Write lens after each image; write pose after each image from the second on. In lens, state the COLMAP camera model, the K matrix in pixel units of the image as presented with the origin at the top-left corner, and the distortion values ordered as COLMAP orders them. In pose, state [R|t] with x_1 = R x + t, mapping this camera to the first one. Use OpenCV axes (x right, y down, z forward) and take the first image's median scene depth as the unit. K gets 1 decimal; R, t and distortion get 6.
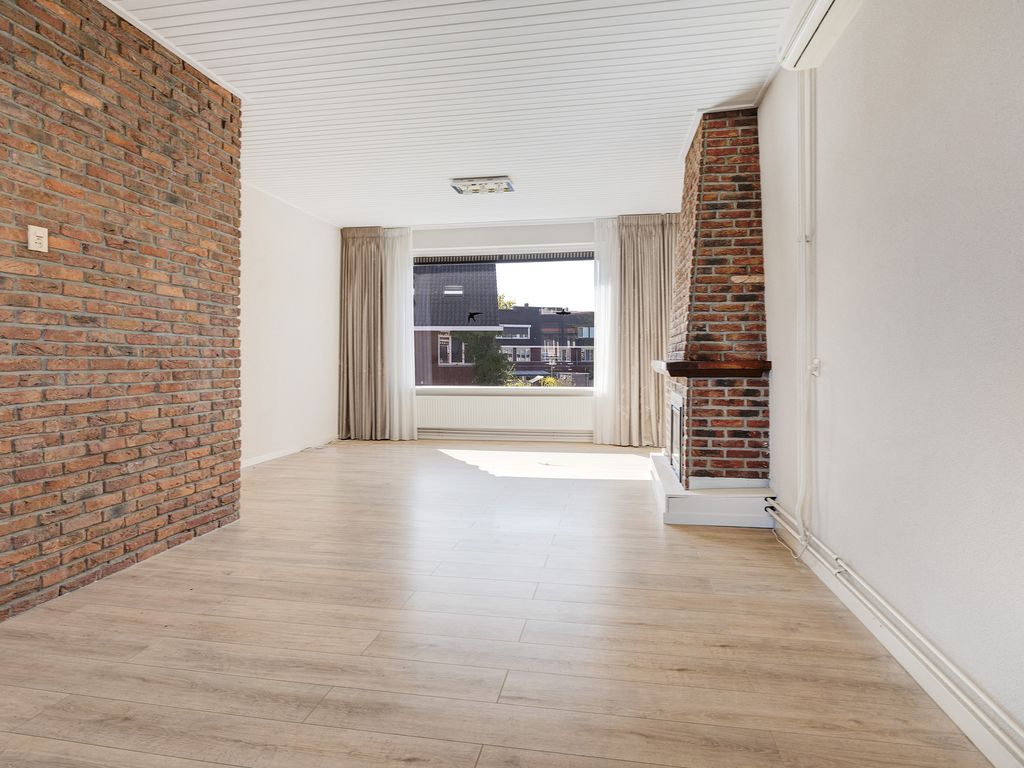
lens RADIAL K [[616.4, 0, 495.6], [0, 616.4, 347.3], [0, 0, 1]] dist [-0.002526, 0.000072]
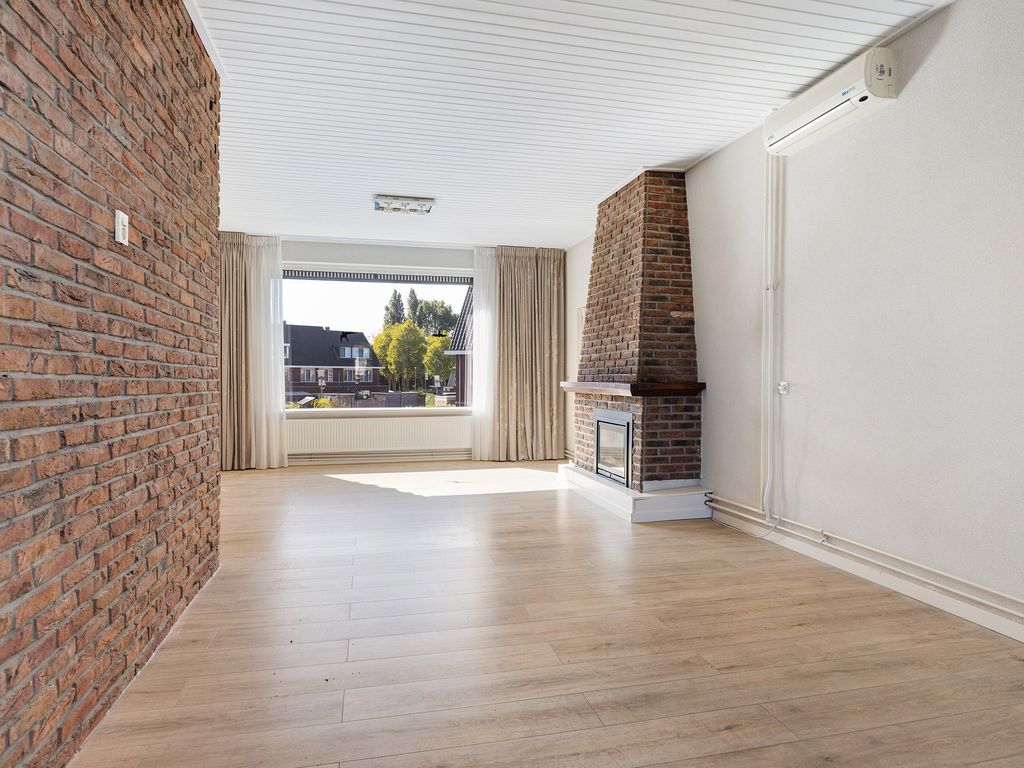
lens RADIAL K [[606.6, 0, 514.4], [0, 606.6, 376.4], [0, 0, 1]] dist [-0.001625, -0.000156]
pose [[0.910497, 0.003623, 0.413500, -0.378091], [-0.009313, 0.999888, 0.011746, -0.000604], [-0.413411, -0.014546, 0.910428, 0.052997]]
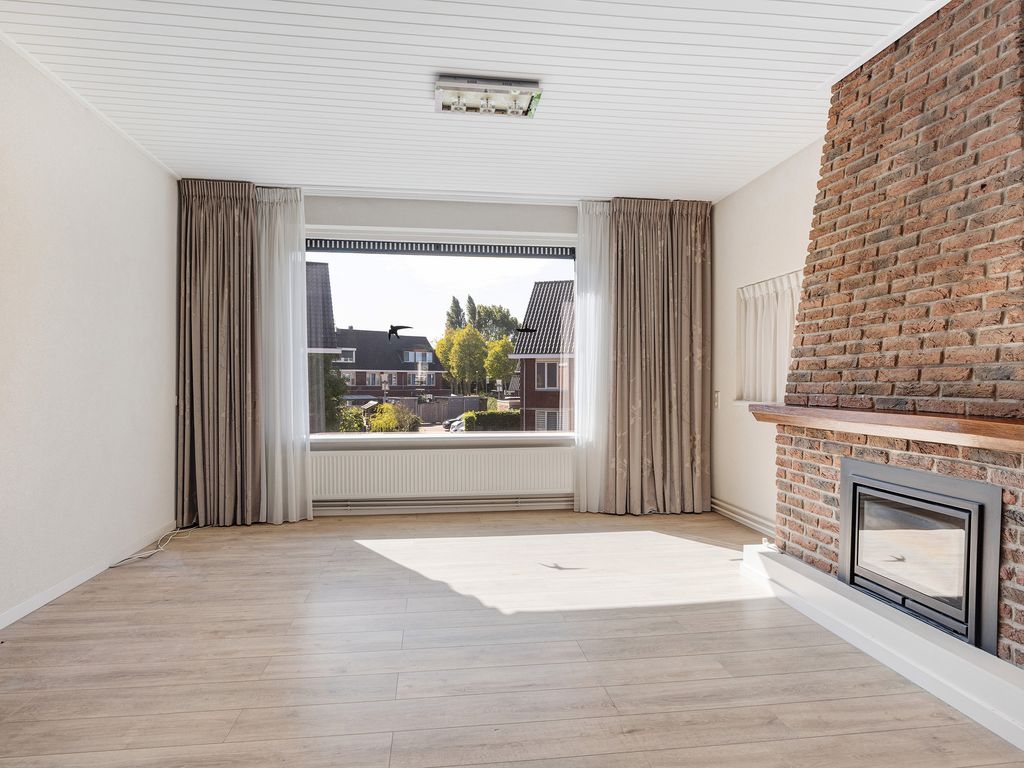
lens RADIAL K [[594.2, 0, 512.0], [0, 594.2, 384.0], [0, 0, 1]] dist [0.000317, 0.000200]
pose [[0.947670, 0.003337, 0.319233, -0.249903], [-0.010137, 0.999756, 0.019643, -0.012648], [-0.319090, -0.021851, 0.947473, 0.671191]]
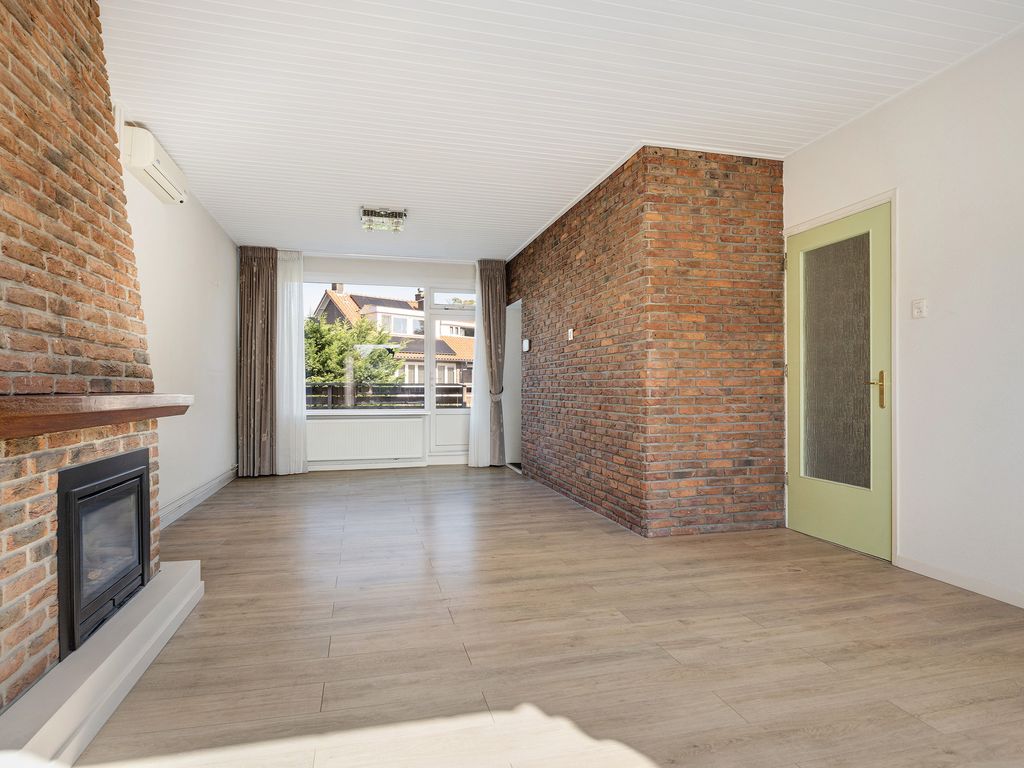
lens RADIAL K [[594.2, 0, 512.0], [0, 594.2, 384.0], [0, 0, 1]] dist [0.000317, 0.000200]
pose [[-0.905223, -0.001981, -0.424933, 0.225177], [0.008852, 0.999684, -0.023517, 0.031857], [0.424845, -0.025049, -0.904919, 1.777733]]
